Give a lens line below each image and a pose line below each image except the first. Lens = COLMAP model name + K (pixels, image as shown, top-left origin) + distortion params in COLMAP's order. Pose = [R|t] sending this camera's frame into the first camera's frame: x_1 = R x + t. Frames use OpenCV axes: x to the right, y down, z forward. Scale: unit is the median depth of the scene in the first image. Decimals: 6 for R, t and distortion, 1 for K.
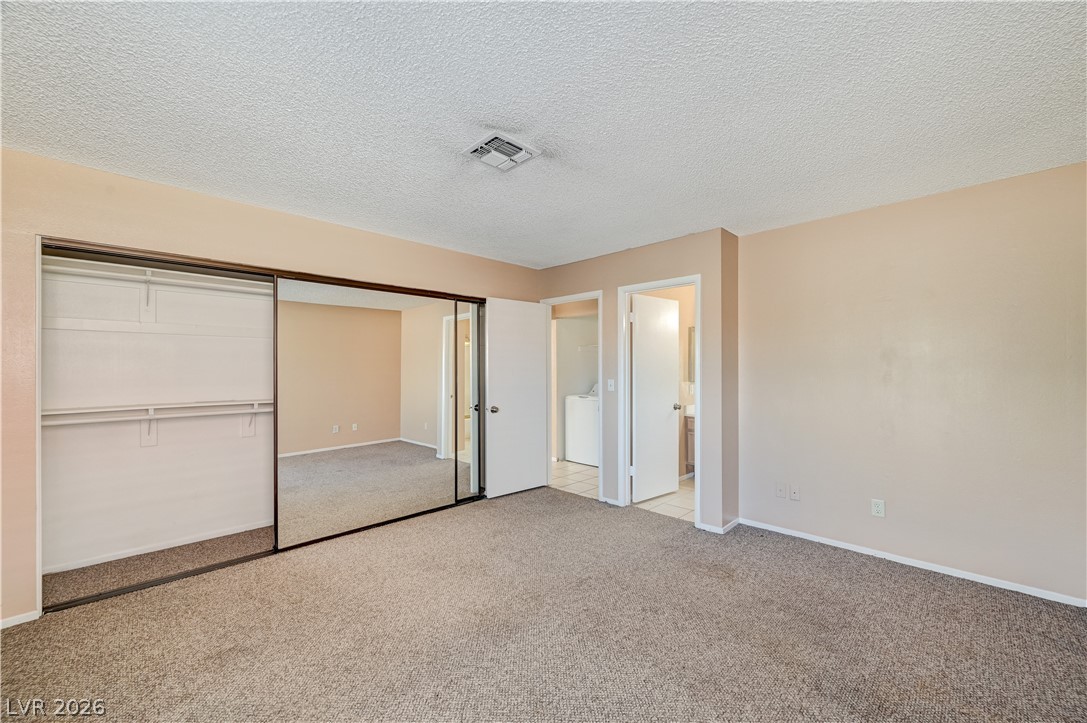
lens RADIAL K [[432.9, 0, 545.6], [0, 432.9, 364.6], [0, 0, 1]] dist [-0.004965, 0.000727]
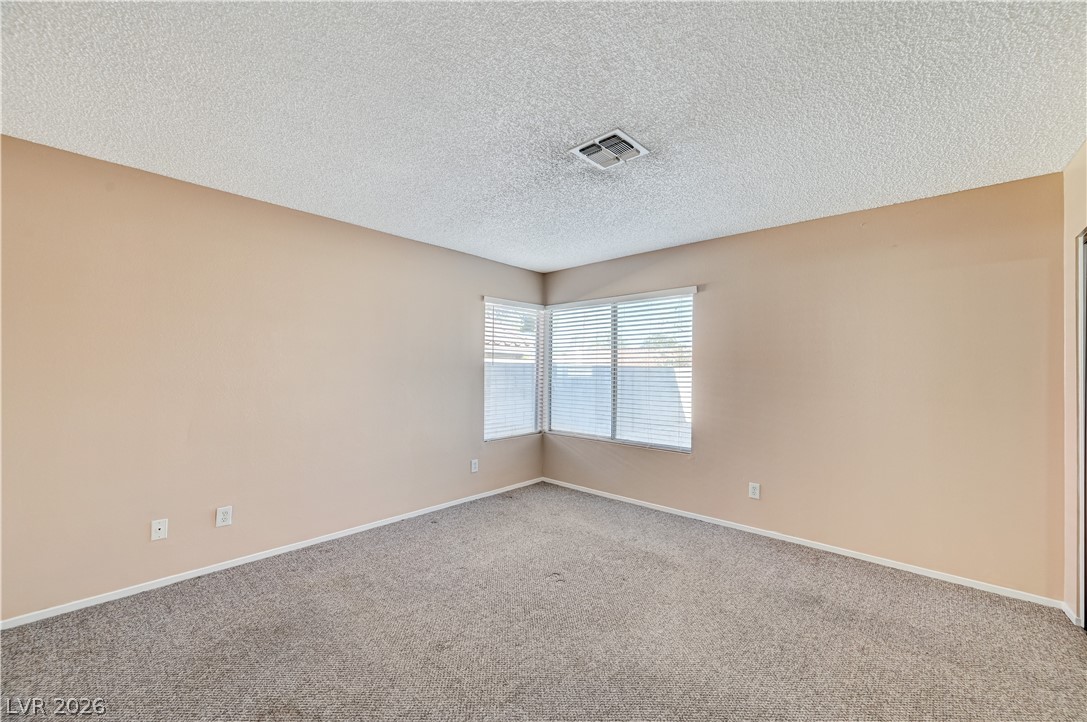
lens RADIAL K [[432.9, 0, 547.8], [0, 432.9, 367.9], [0, 0, 1]] dist [-0.004965, 0.000727]
pose [[-0.998725, -0.010402, -0.049394, 0.063682], [-0.010102, 0.999929, -0.006303, 0.007430], [0.049456, -0.005796, -0.998759, 1.459738]]
